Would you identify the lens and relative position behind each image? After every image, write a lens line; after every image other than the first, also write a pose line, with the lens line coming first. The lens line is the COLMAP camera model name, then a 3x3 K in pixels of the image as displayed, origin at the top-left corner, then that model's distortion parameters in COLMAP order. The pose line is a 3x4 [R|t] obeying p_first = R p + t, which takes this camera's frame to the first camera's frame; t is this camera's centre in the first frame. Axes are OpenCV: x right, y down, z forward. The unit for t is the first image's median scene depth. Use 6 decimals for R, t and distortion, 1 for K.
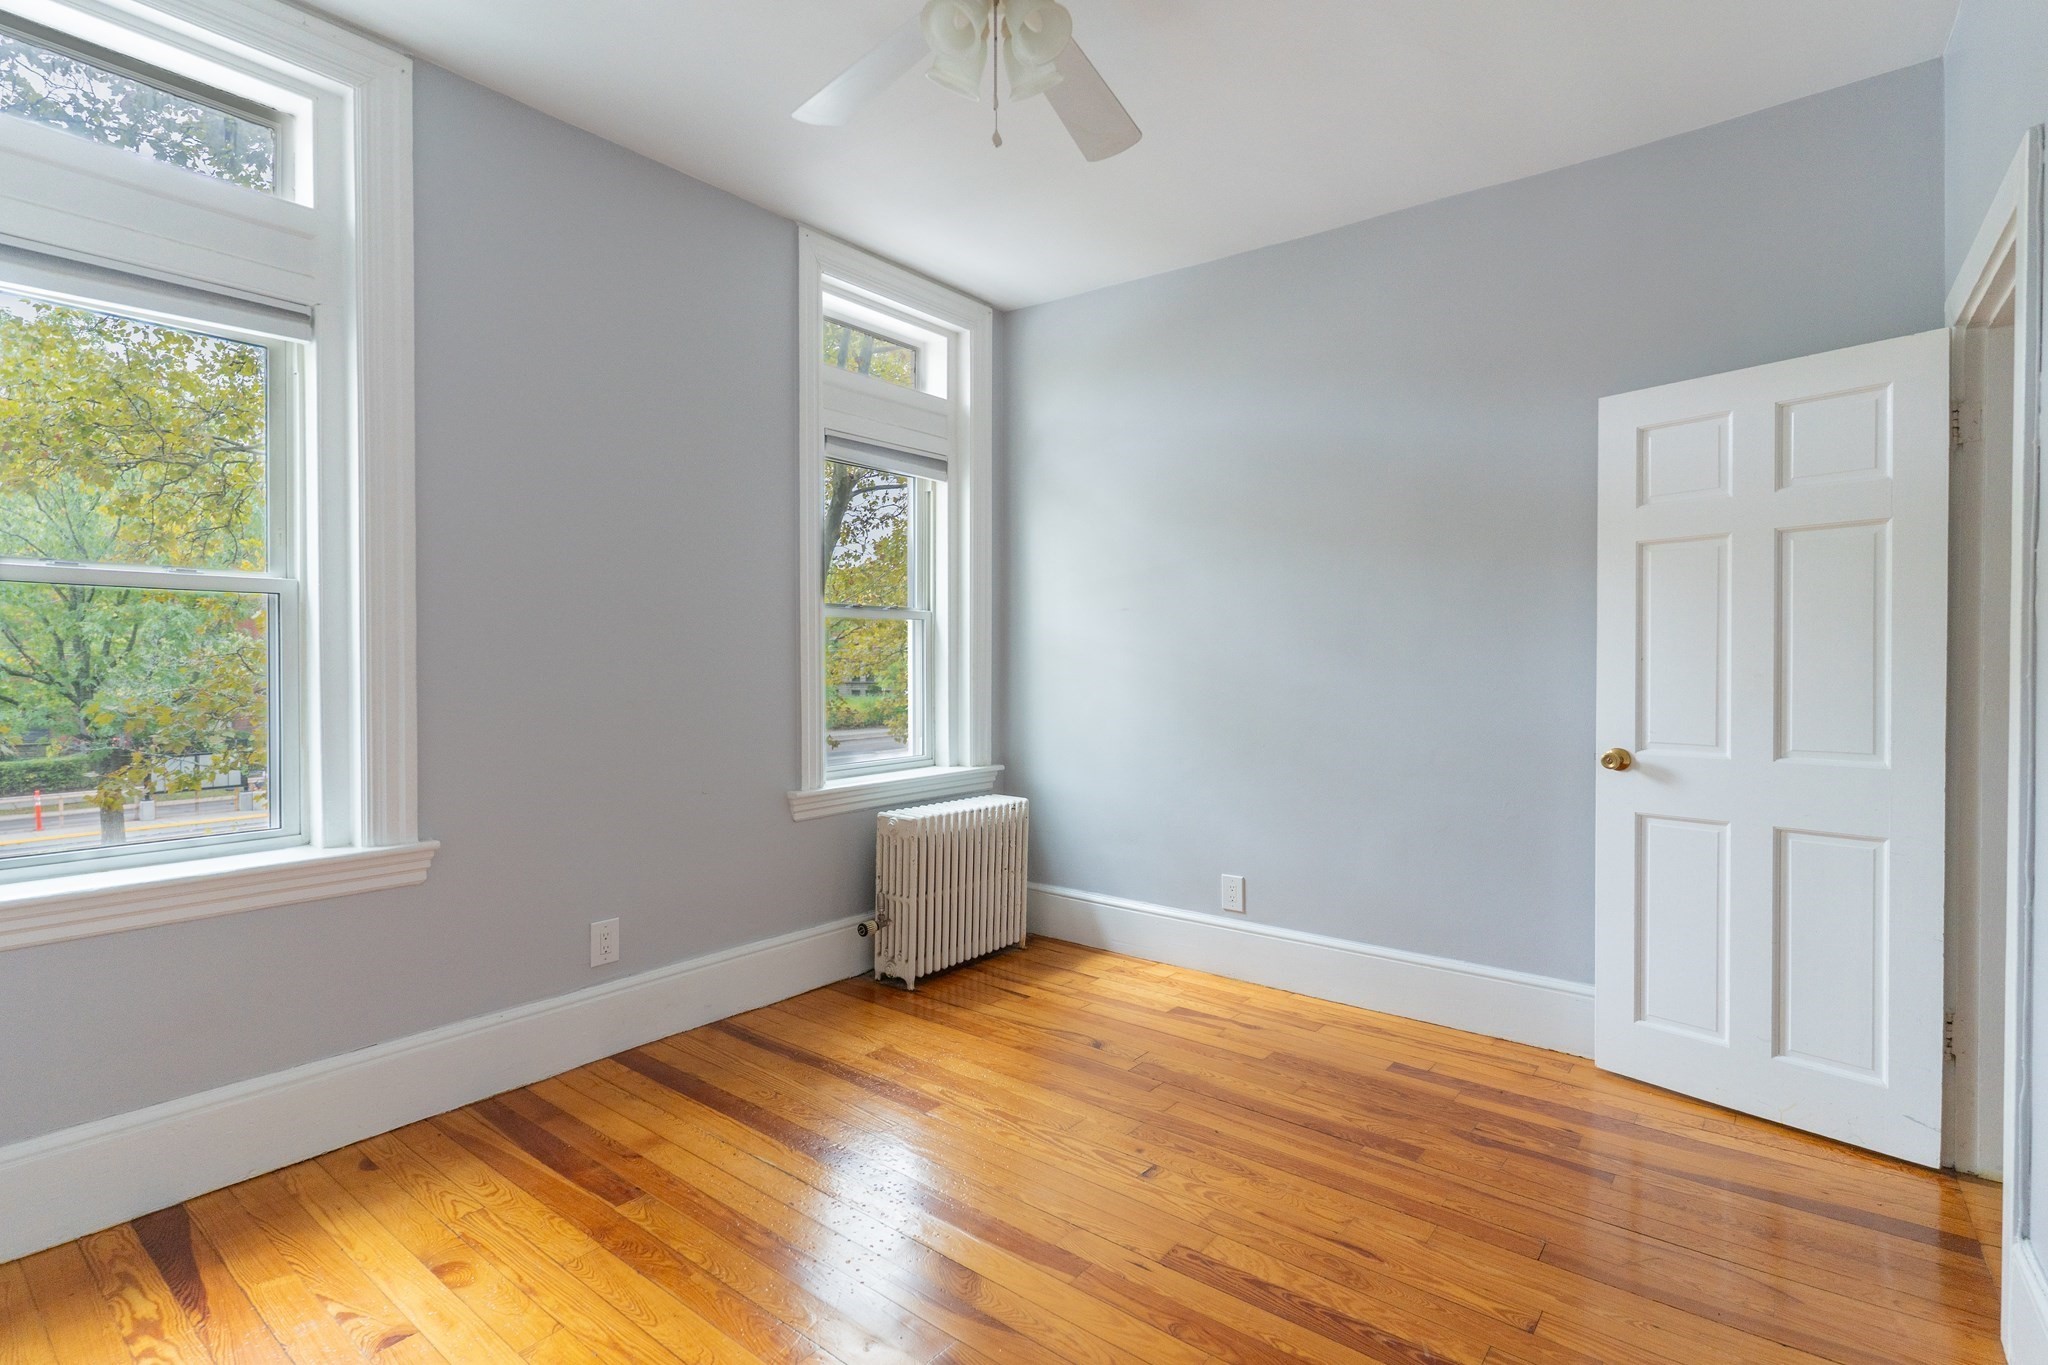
lens RADIAL K [[998.8, 0, 1015.7], [0, 998.8, 674.5], [0, 0, 1]] dist [-0.002065, -0.000117]
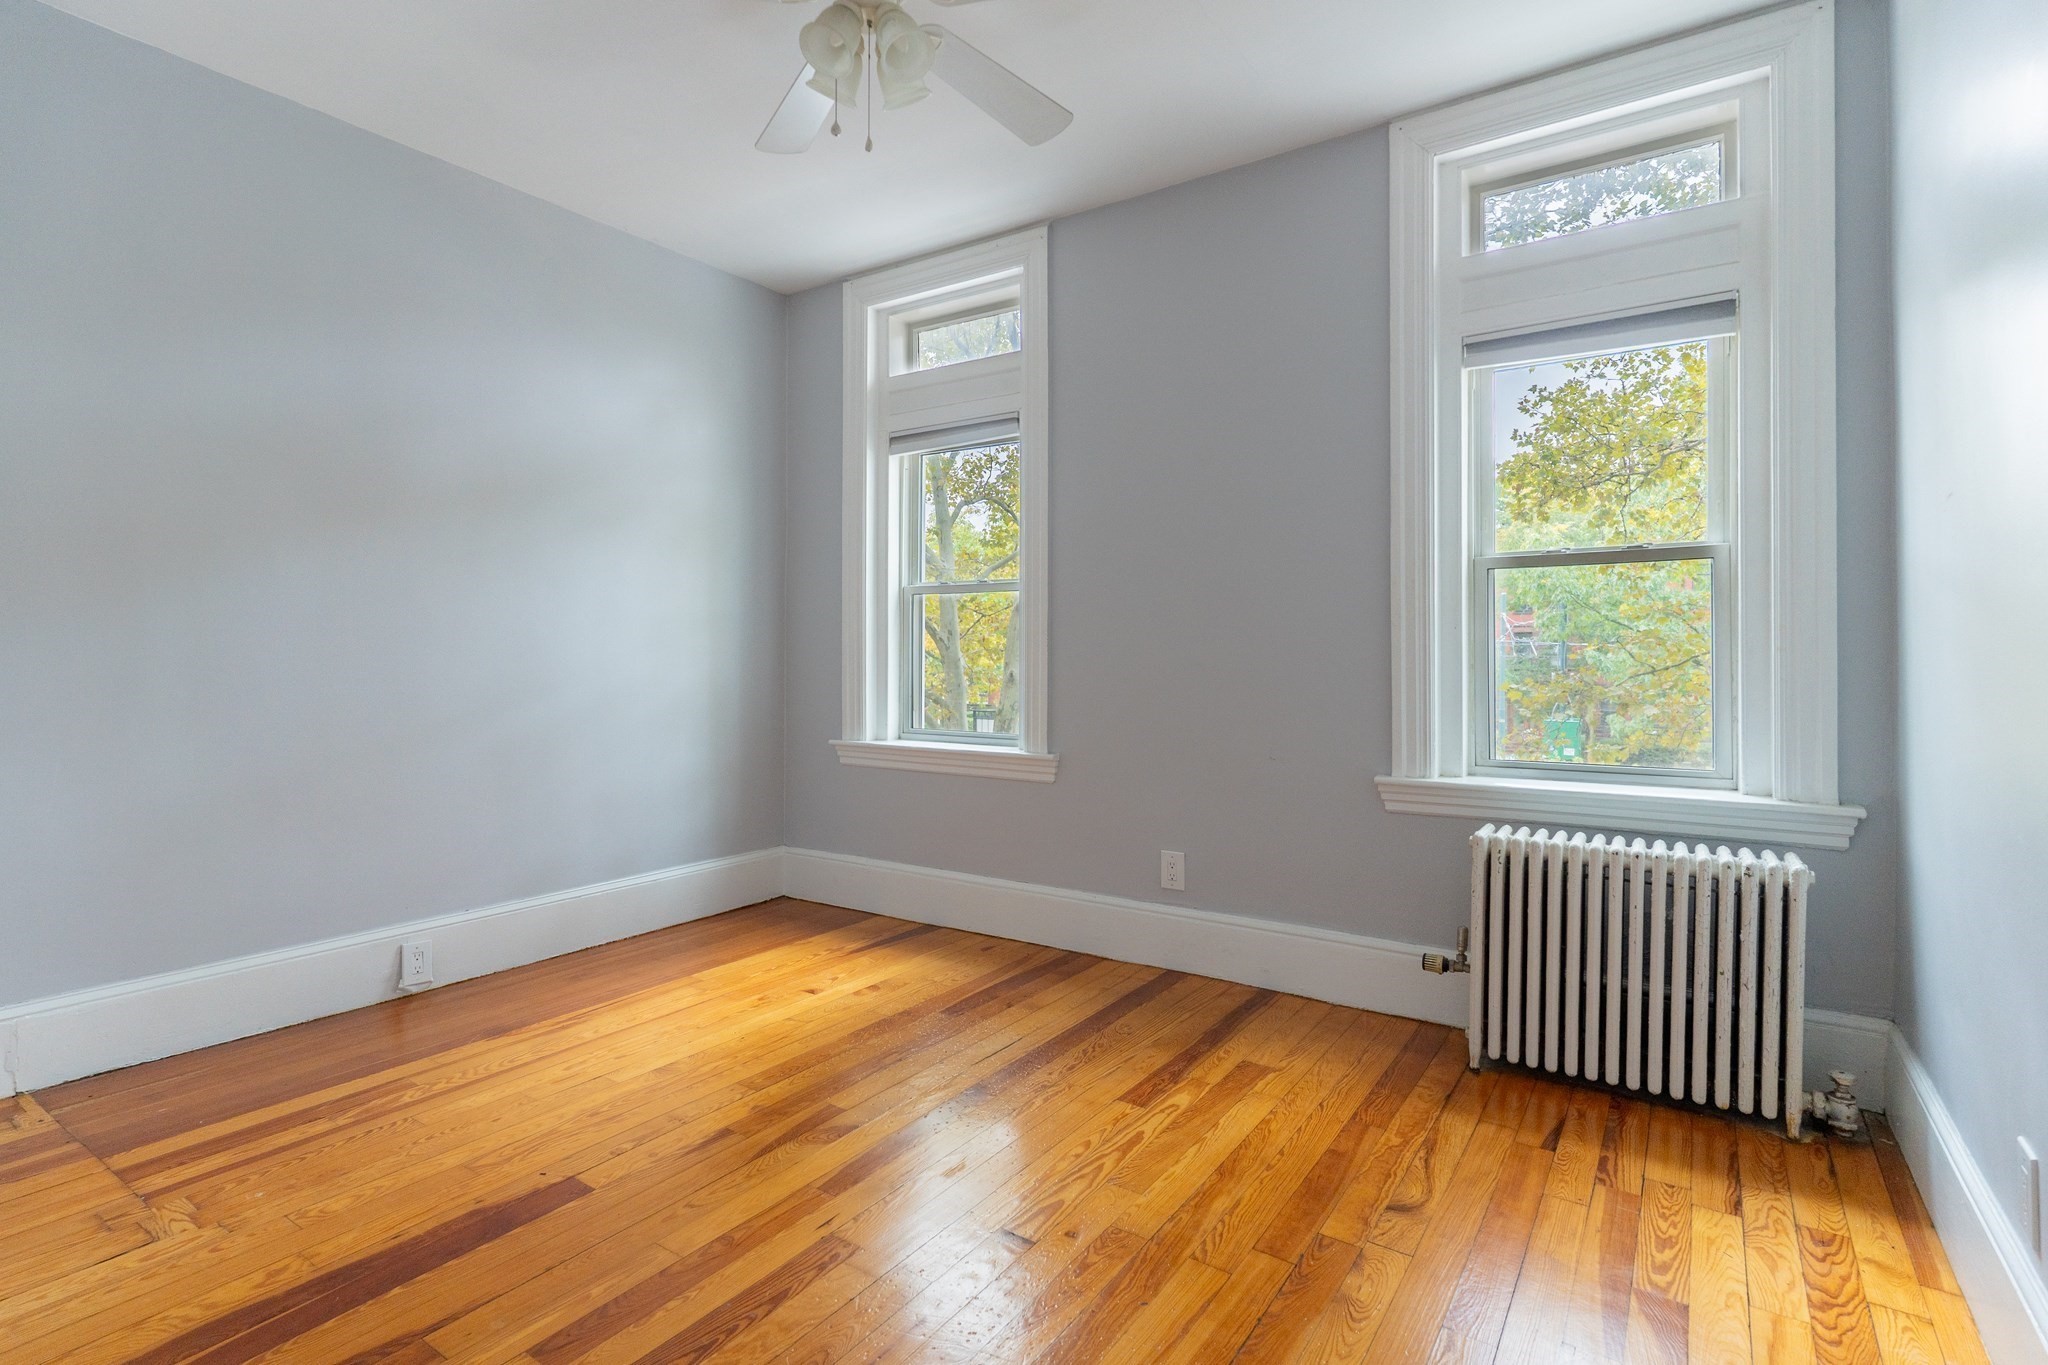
lens RADIAL K [[998.8, 0, 1015.7], [0, 998.8, 674.5], [0, 0, 1]] dist [-0.002065, -0.000117]
pose [[0.066880, 0.019576, -0.997569, 0.748504], [-0.022020, 0.999593, 0.018140, 0.023742], [0.997518, 0.020753, 0.067284, 0.754193]]
